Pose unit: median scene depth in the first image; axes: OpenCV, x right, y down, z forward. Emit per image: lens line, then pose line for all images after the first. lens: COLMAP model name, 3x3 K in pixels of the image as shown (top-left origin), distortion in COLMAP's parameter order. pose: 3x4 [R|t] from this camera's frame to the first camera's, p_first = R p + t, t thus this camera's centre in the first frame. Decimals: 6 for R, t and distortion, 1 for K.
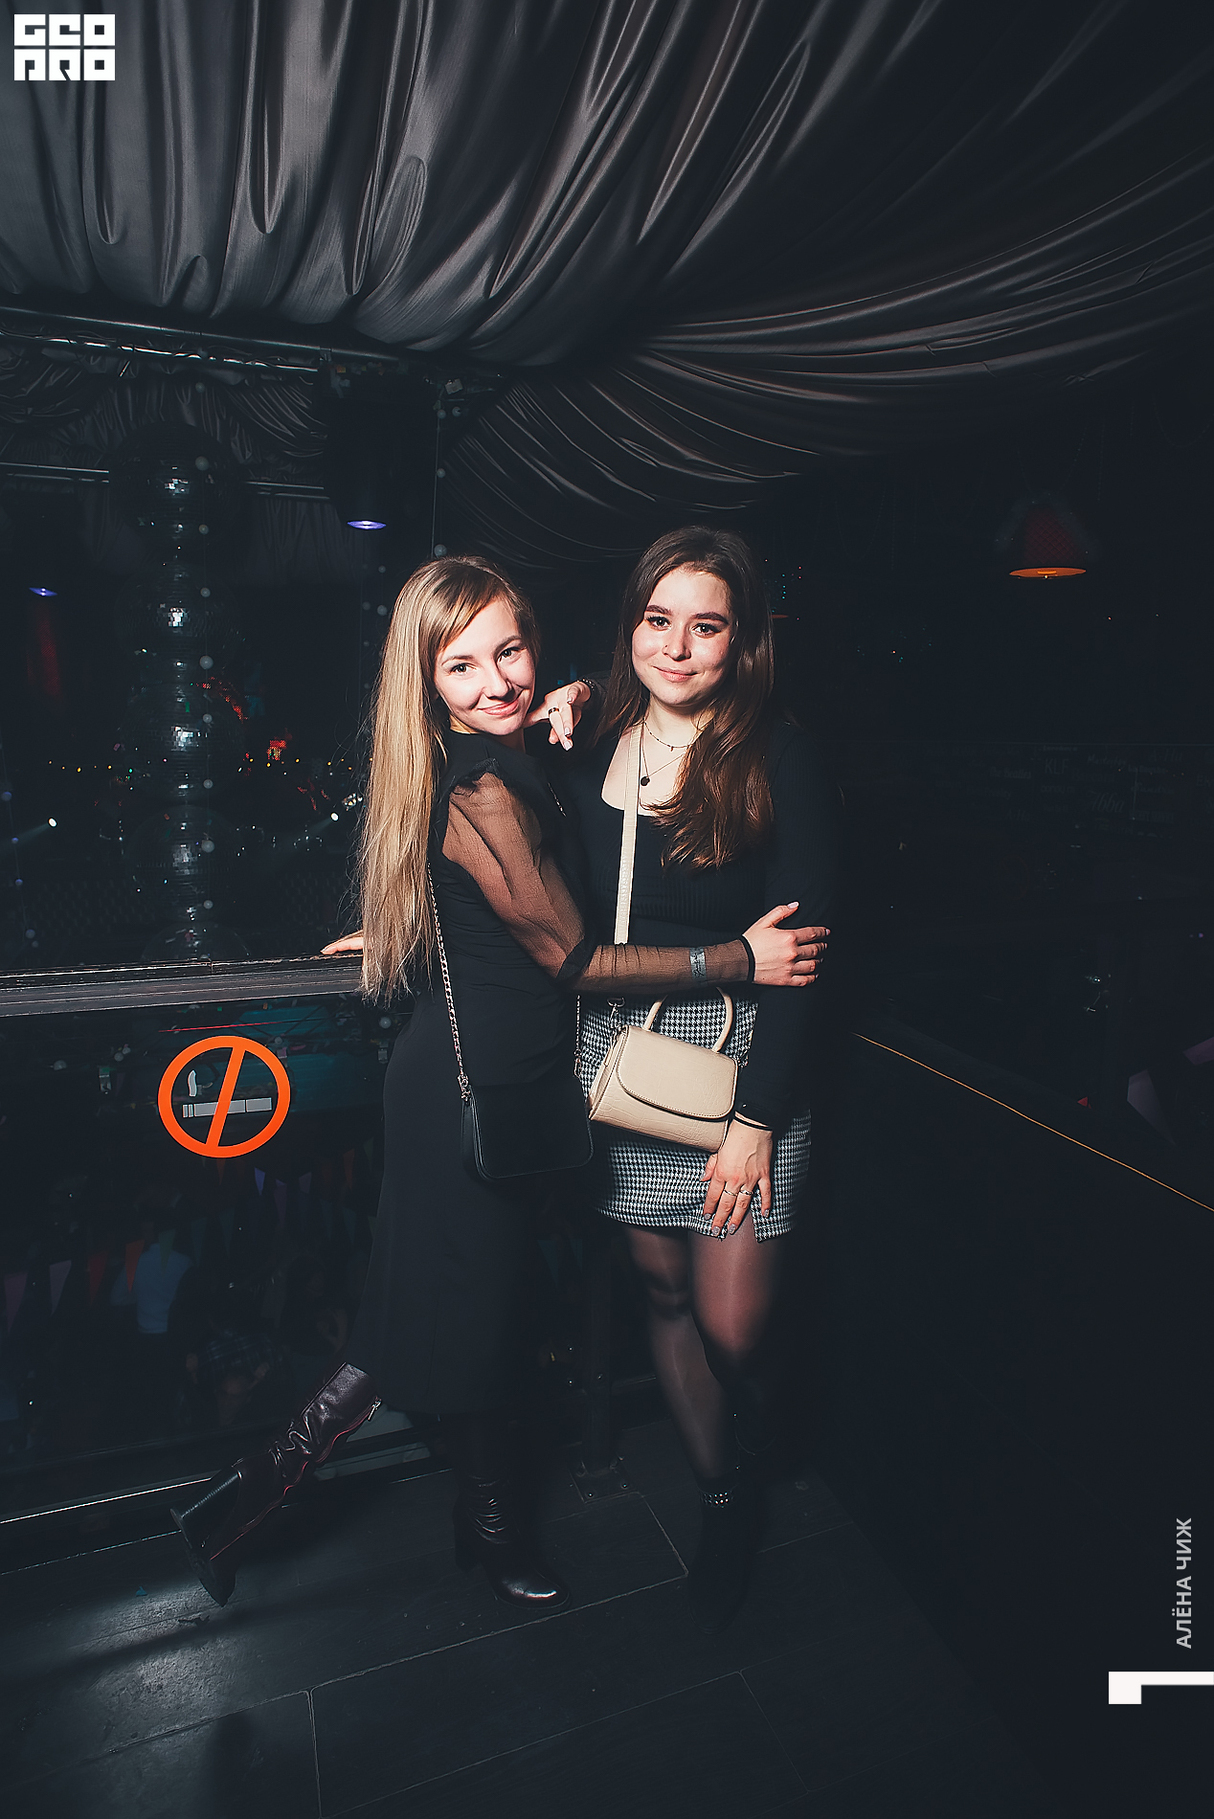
lens RADIAL K [[1057.1, 0, 609.1], [0, 1057.1, 972.8], [0, 0, 1]] dist [-0.104656, 0.074450]
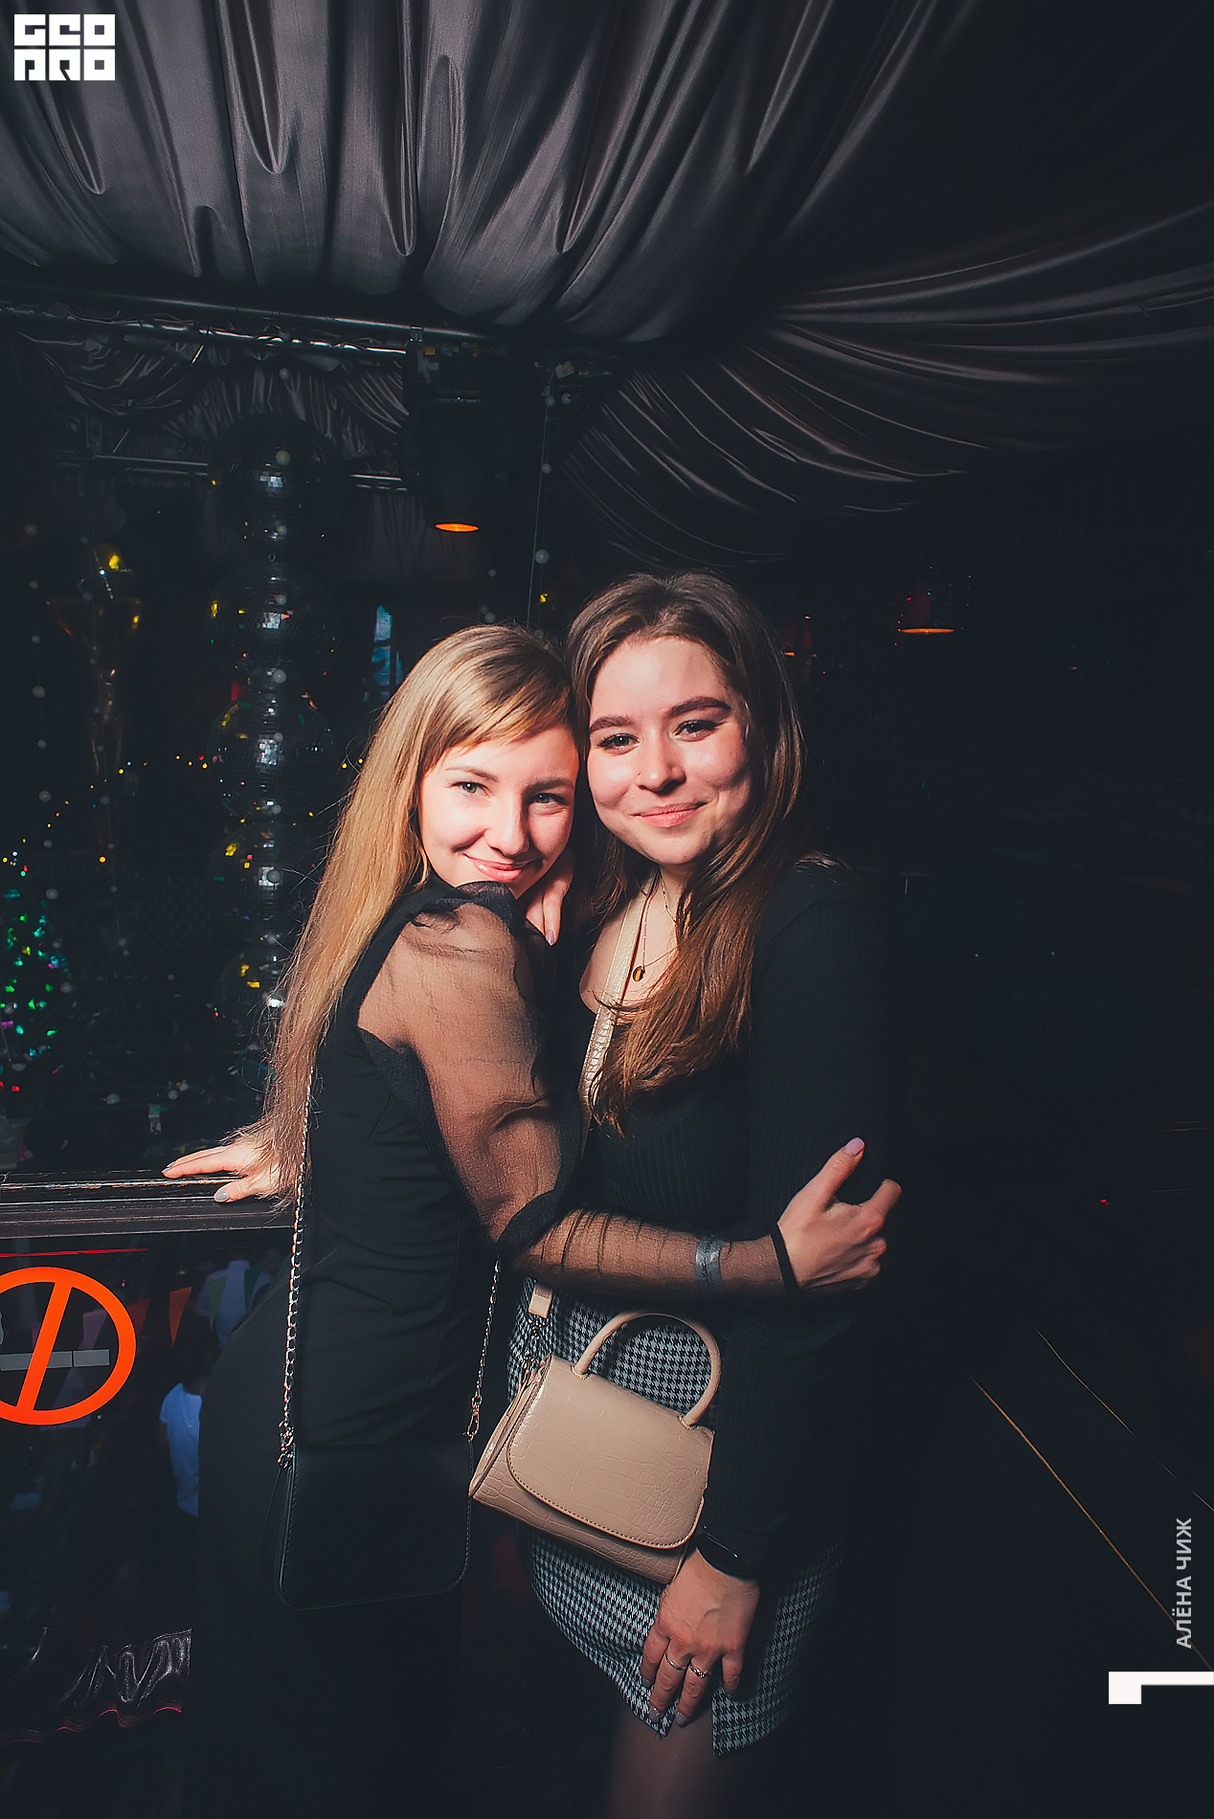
lens RADIAL K [[1057.1, 0, 609.1], [0, 1057.1, 972.8], [0, 0, 1]] dist [-0.104656, 0.074450]
pose [[0.987655, 0.066513, -0.141823, 0.048604], [-0.065345, 0.997780, 0.012880, -0.078848], [0.142364, -0.003453, 0.989808, 0.150636]]
